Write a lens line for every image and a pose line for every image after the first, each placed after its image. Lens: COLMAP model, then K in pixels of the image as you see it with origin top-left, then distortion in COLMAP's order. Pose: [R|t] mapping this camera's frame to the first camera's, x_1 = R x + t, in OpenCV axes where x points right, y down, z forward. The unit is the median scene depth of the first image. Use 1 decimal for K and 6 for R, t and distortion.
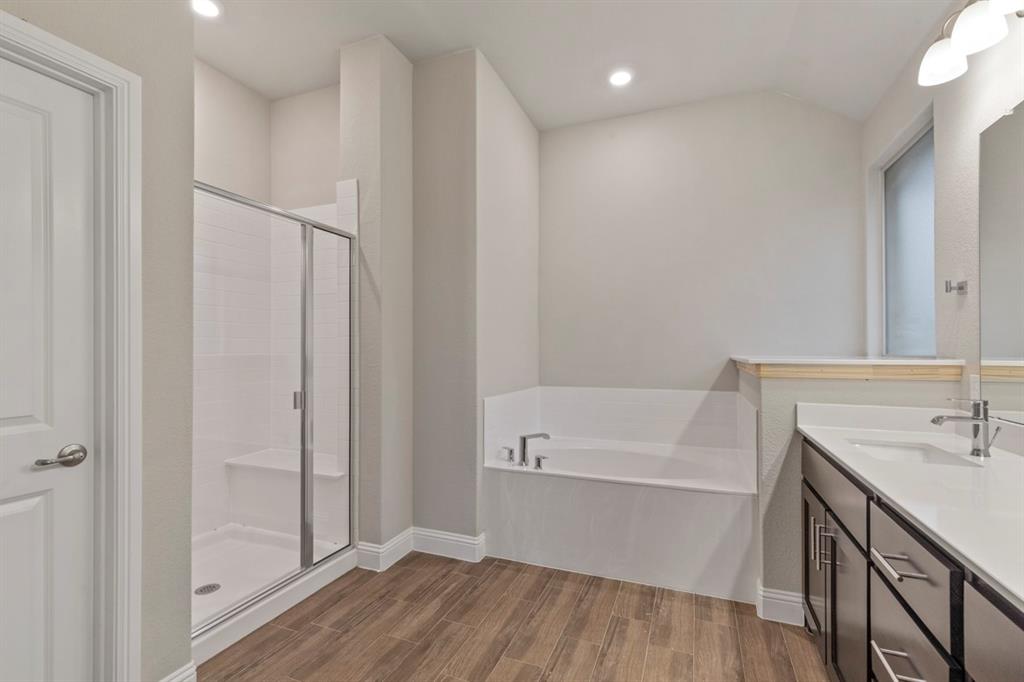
lens RADIAL K [[458.3, 0, 514.5], [0, 458.3, 343.7], [0, 0, 1]] dist [0.005646, -0.001406]
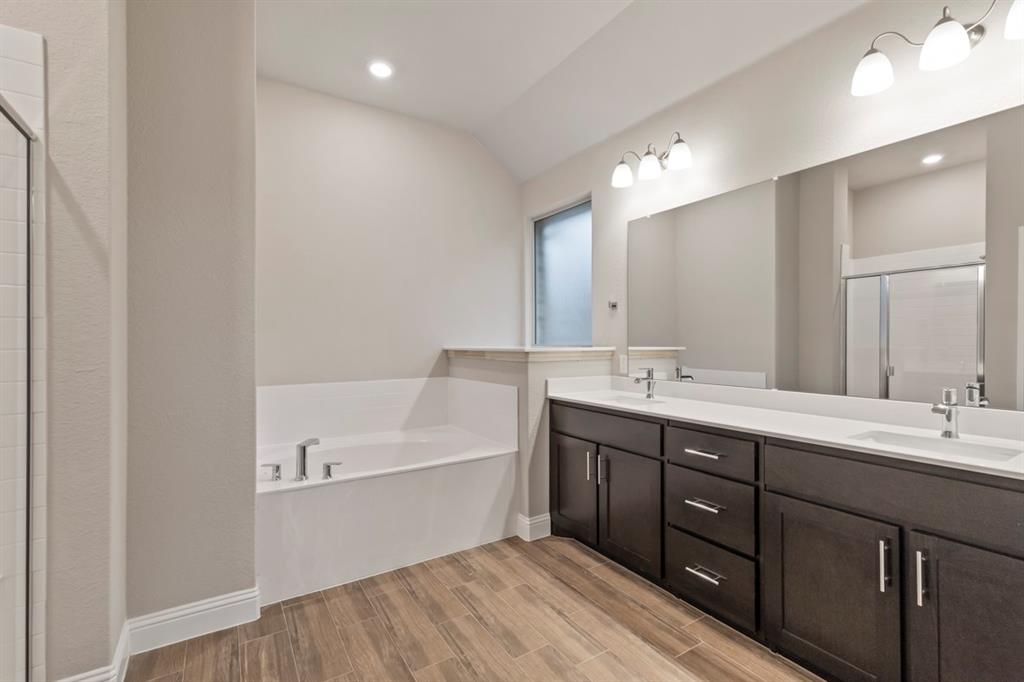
lens RADIAL K [[458.3, 0, 508.2], [0, 458.3, 338.1], [0, 0, 1]] dist [0.005646, -0.001406]
pose [[0.583916, 0.003914, 0.811804, -0.517992], [-0.008187, 0.999966, 0.001068, 0.002014], [-0.811773, -0.007269, 0.583929, 0.237992]]
